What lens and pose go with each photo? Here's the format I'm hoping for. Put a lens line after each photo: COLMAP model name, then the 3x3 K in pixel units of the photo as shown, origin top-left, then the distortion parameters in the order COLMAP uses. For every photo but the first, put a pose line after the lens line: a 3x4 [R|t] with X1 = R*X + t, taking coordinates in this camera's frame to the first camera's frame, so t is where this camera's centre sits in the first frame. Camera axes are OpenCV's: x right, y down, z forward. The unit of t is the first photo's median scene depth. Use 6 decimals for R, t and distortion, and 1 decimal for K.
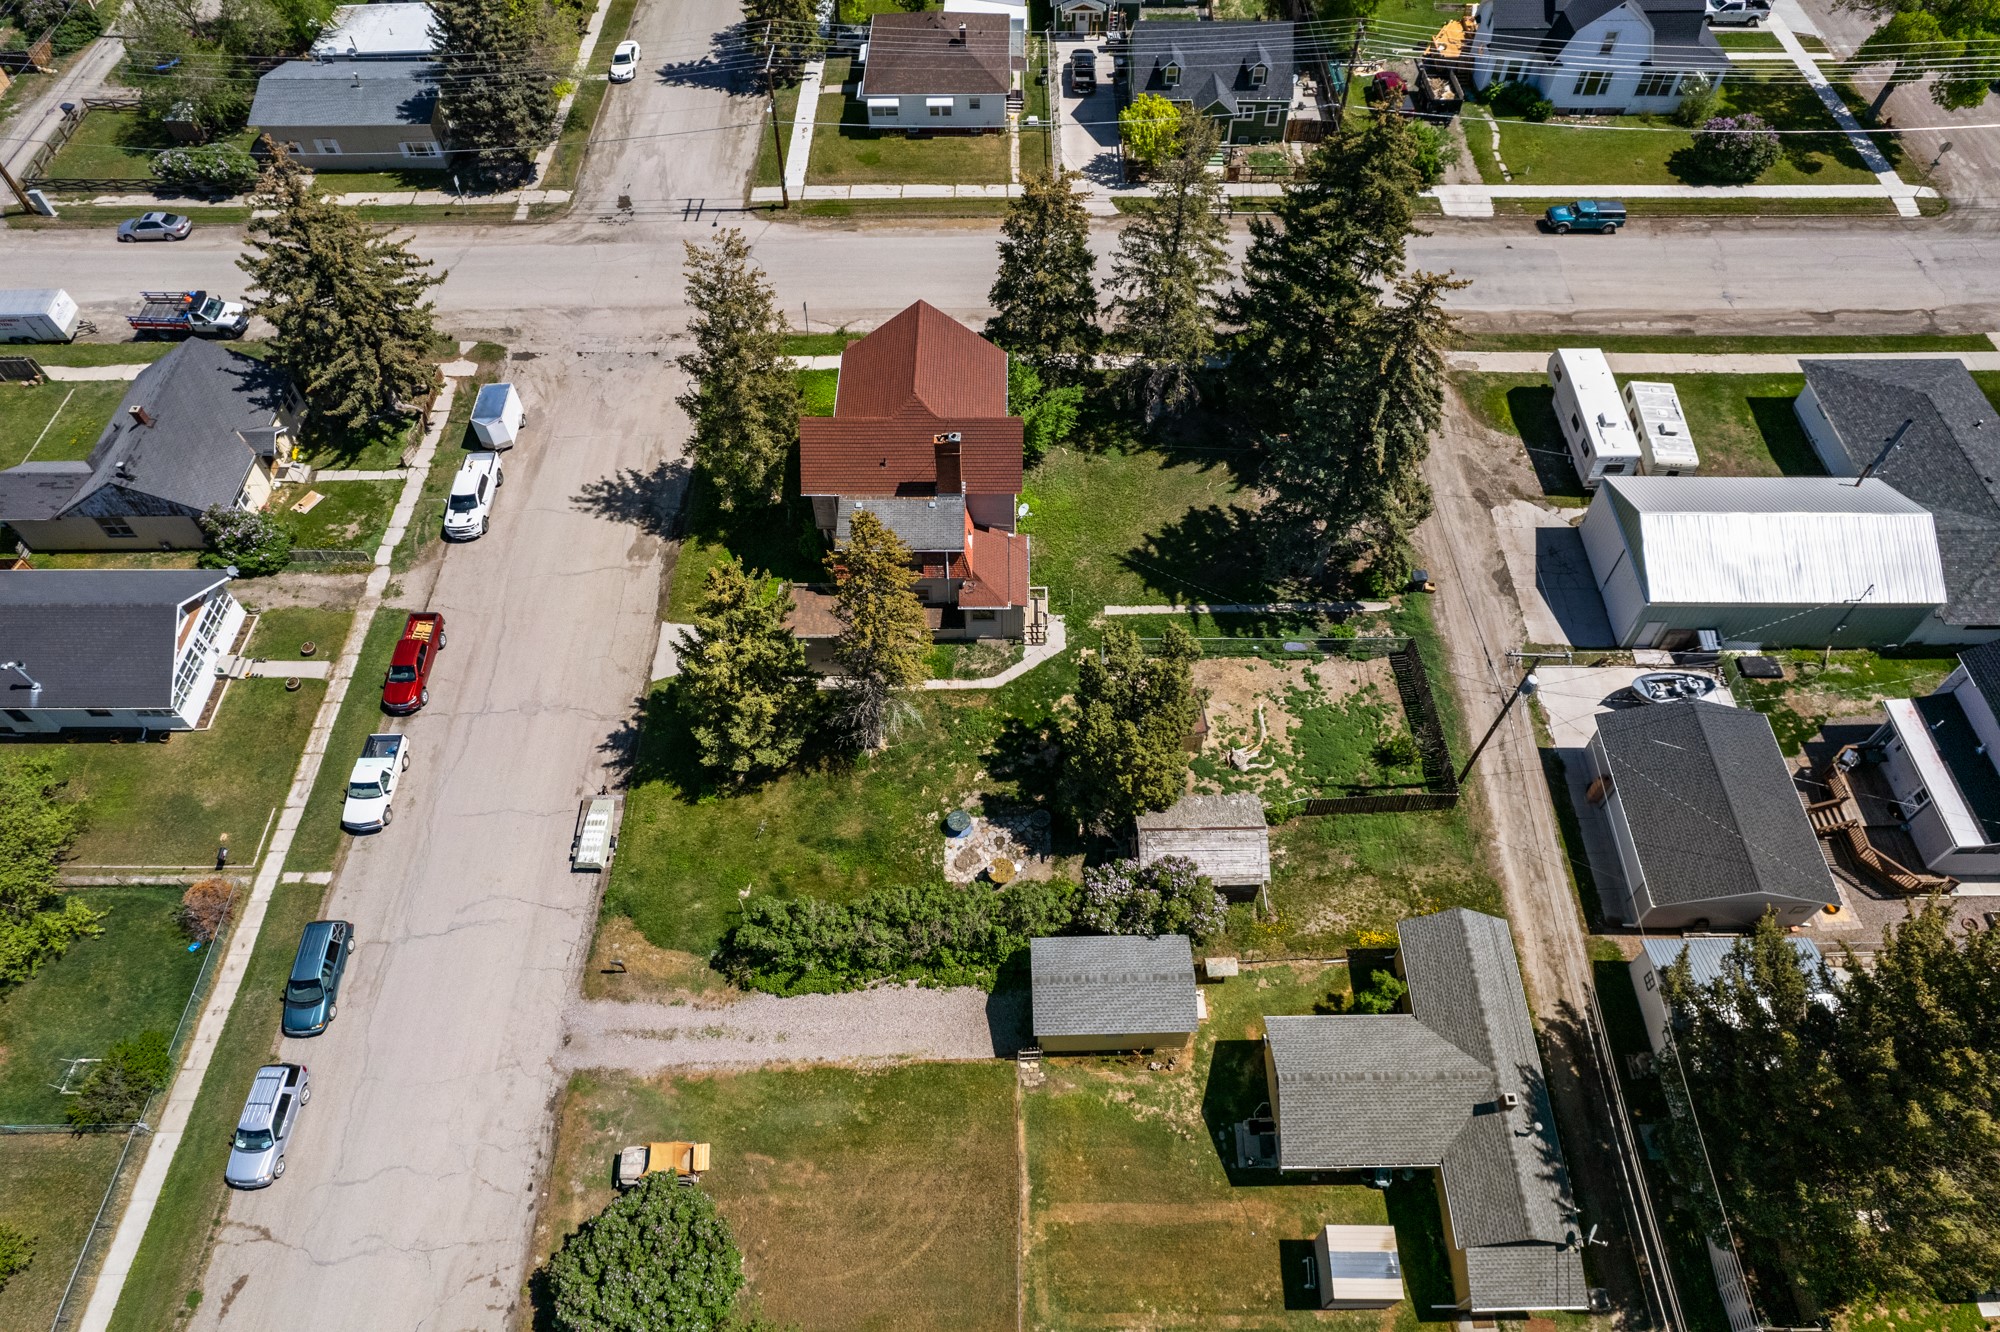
lens RADIAL K [[1288.6, 0, 1010.1], [0, 1288.6, 676.0], [0, 0, 1]] dist [-0.079393, 0.068706]
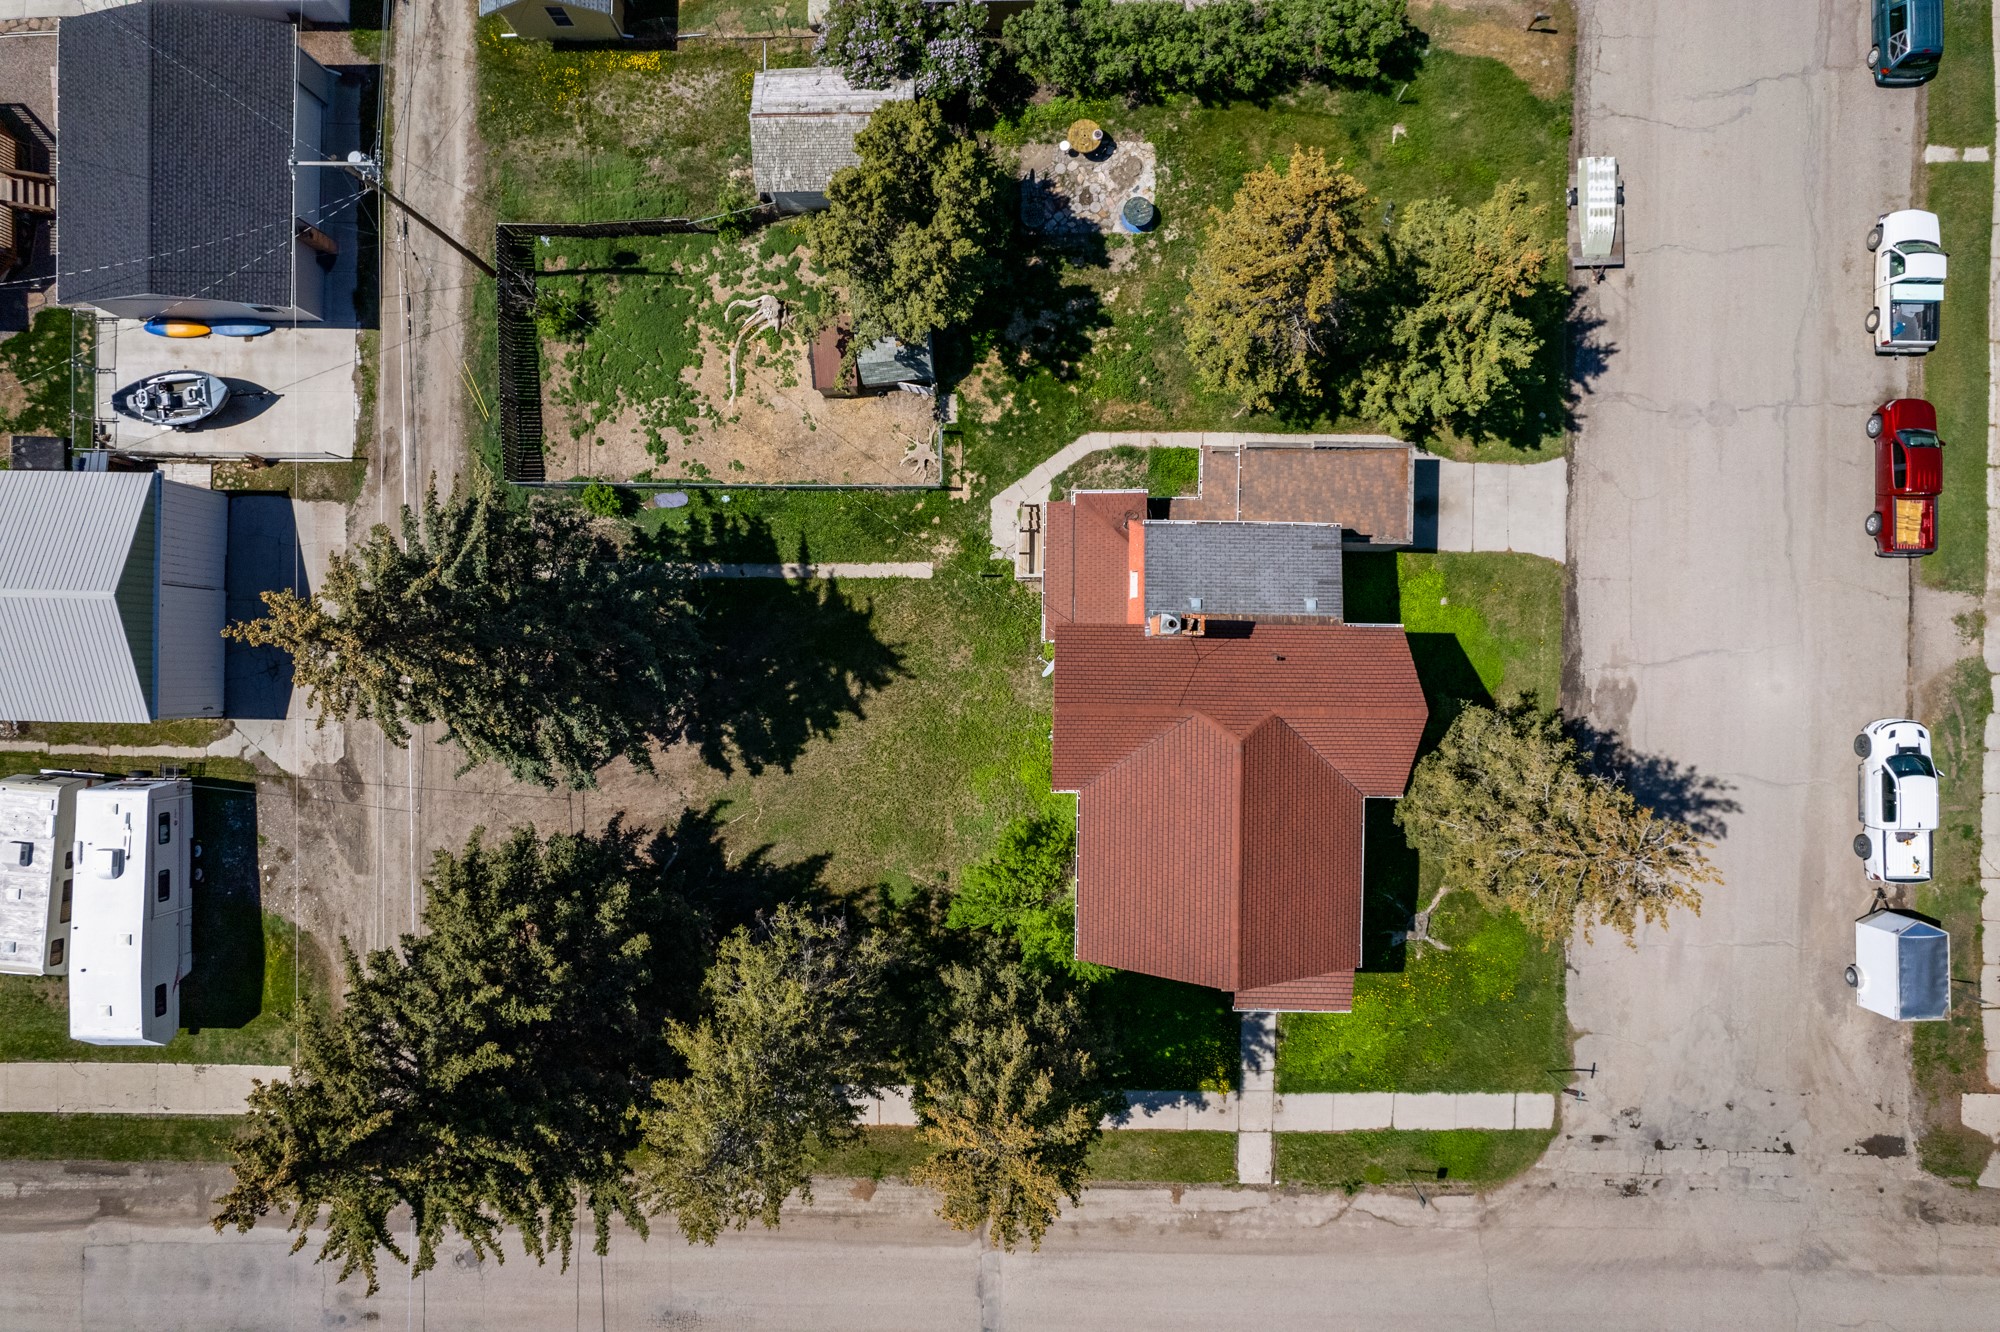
lens RADIAL K [[1288.6, 0, 999.4], [0, 1288.6, 676.1], [0, 0, 1]] dist [-0.079393, 0.068706]
pose [[-0.999753, -0.011915, 0.018781, 0.024731], [0.020661, -0.810206, 0.585782, -0.527691], [0.008237, 0.586025, 0.810251, 0.490635]]
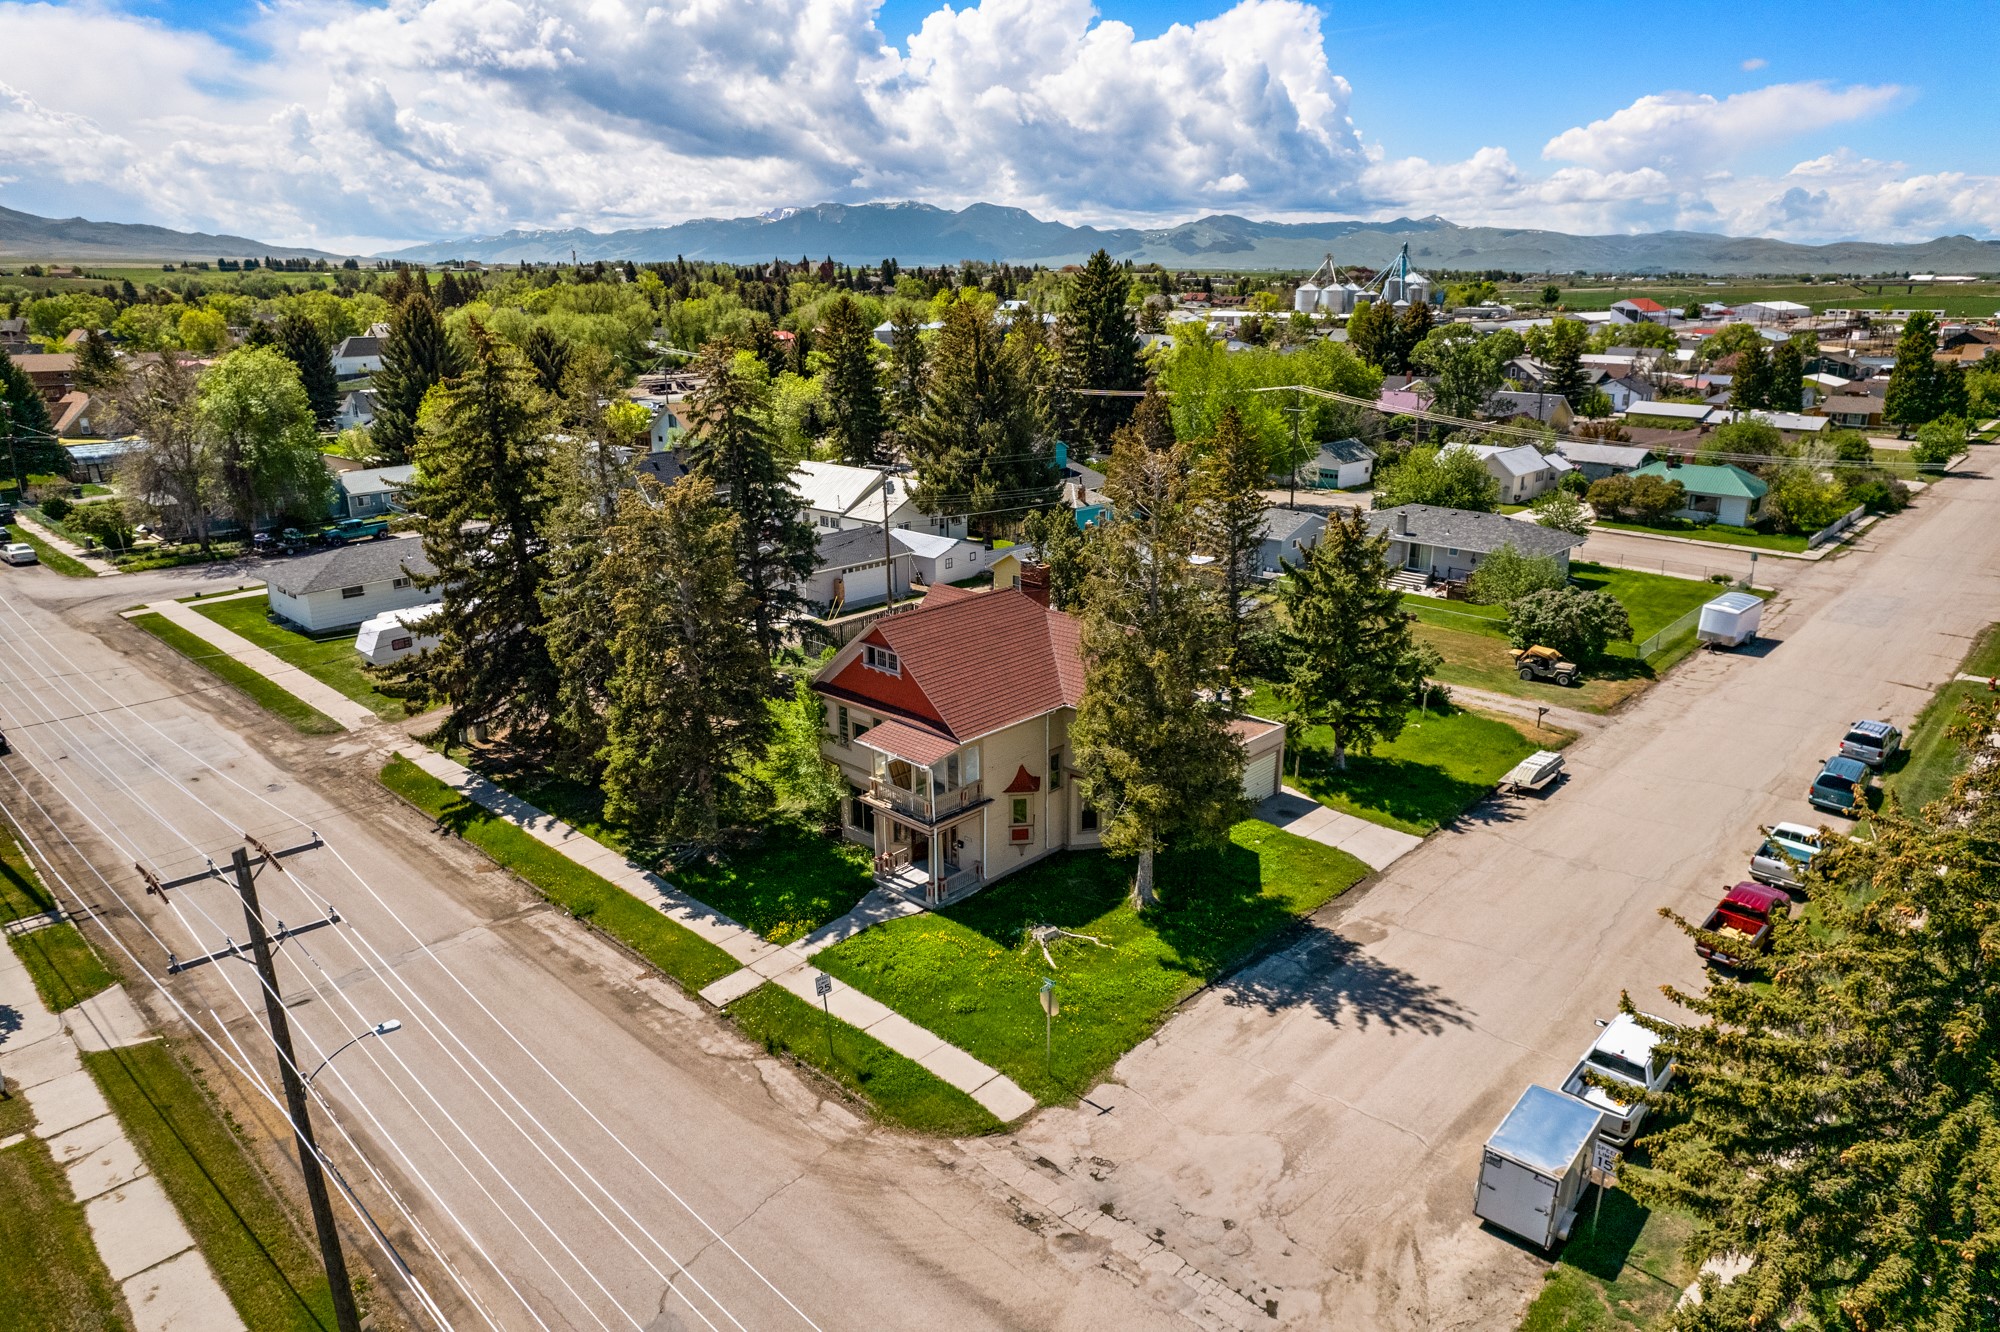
lens RADIAL K [[1288.6, 0, 995.4], [0, 1288.6, 680.4], [0, 0, 1]] dist [-0.079393, 0.068706]
pose [[-0.719527, -0.204376, 0.663710, -0.596452], [0.568369, 0.375859, 0.731906, -0.770877], [-0.399045, 0.903859, -0.154279, 1.150150]]
